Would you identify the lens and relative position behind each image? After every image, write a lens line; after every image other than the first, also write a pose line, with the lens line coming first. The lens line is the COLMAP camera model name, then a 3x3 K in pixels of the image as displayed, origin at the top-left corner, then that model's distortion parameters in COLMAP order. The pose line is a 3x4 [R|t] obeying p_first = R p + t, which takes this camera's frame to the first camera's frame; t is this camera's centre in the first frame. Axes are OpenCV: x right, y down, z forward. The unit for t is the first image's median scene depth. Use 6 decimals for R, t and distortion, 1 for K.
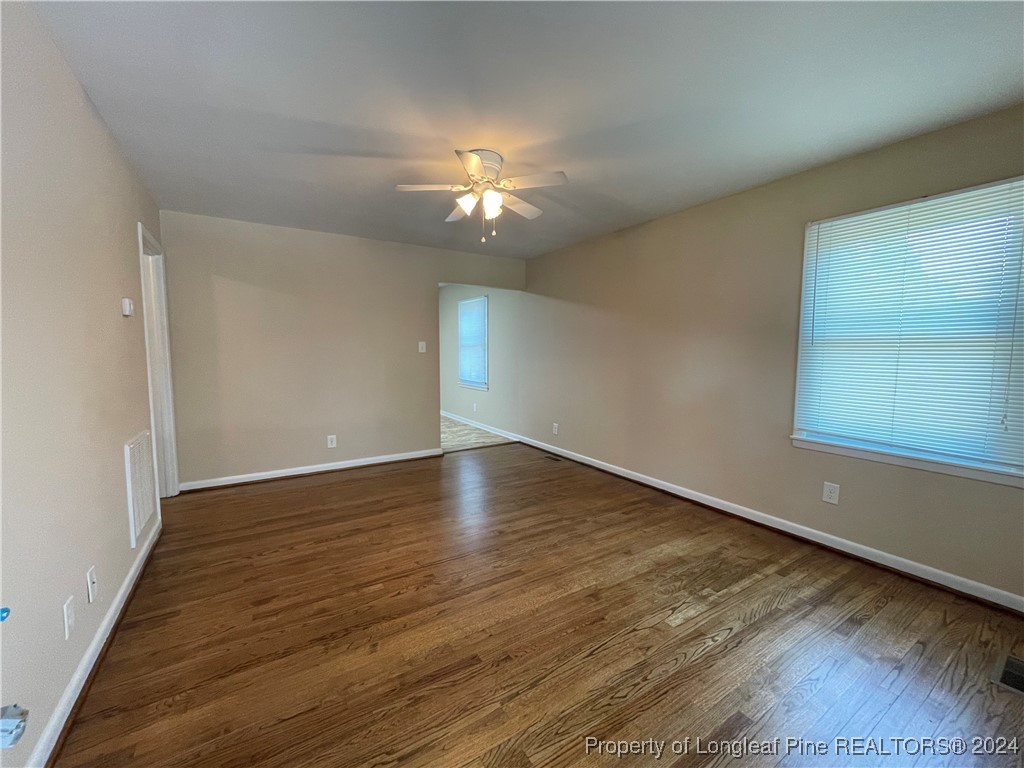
lens RADIAL K [[413.1, 0, 510.7], [0, 413.1, 386.5], [0, 0, 1]] dist [-0.000745, 0.000011]
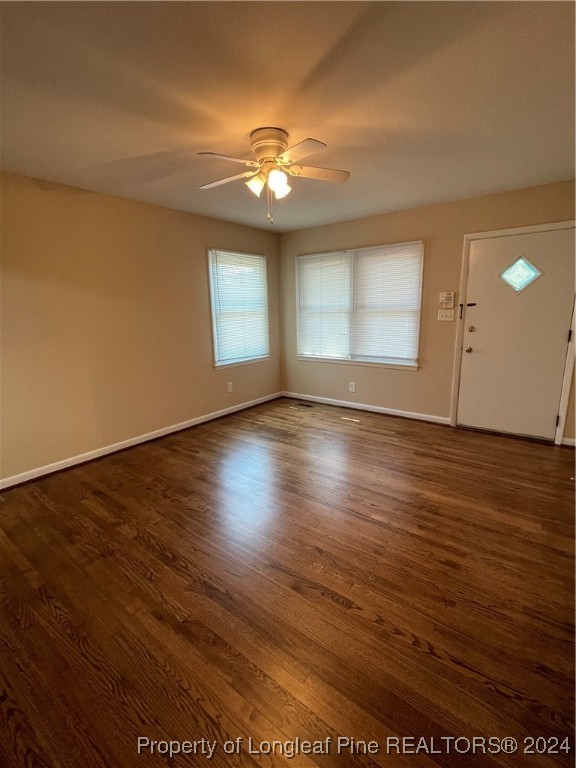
lens RADIAL K [[358.3, 0, 287.1], [0, 358.3, 380.8], [0, 0, 1]] dist [-0.000252, -0.000079]
pose [[-0.338928, -0.189958, 0.921435, -0.967995], [0.104771, 0.965692, 0.237619, -0.170488], [-0.934960, 0.177075, -0.307398, 1.266722]]
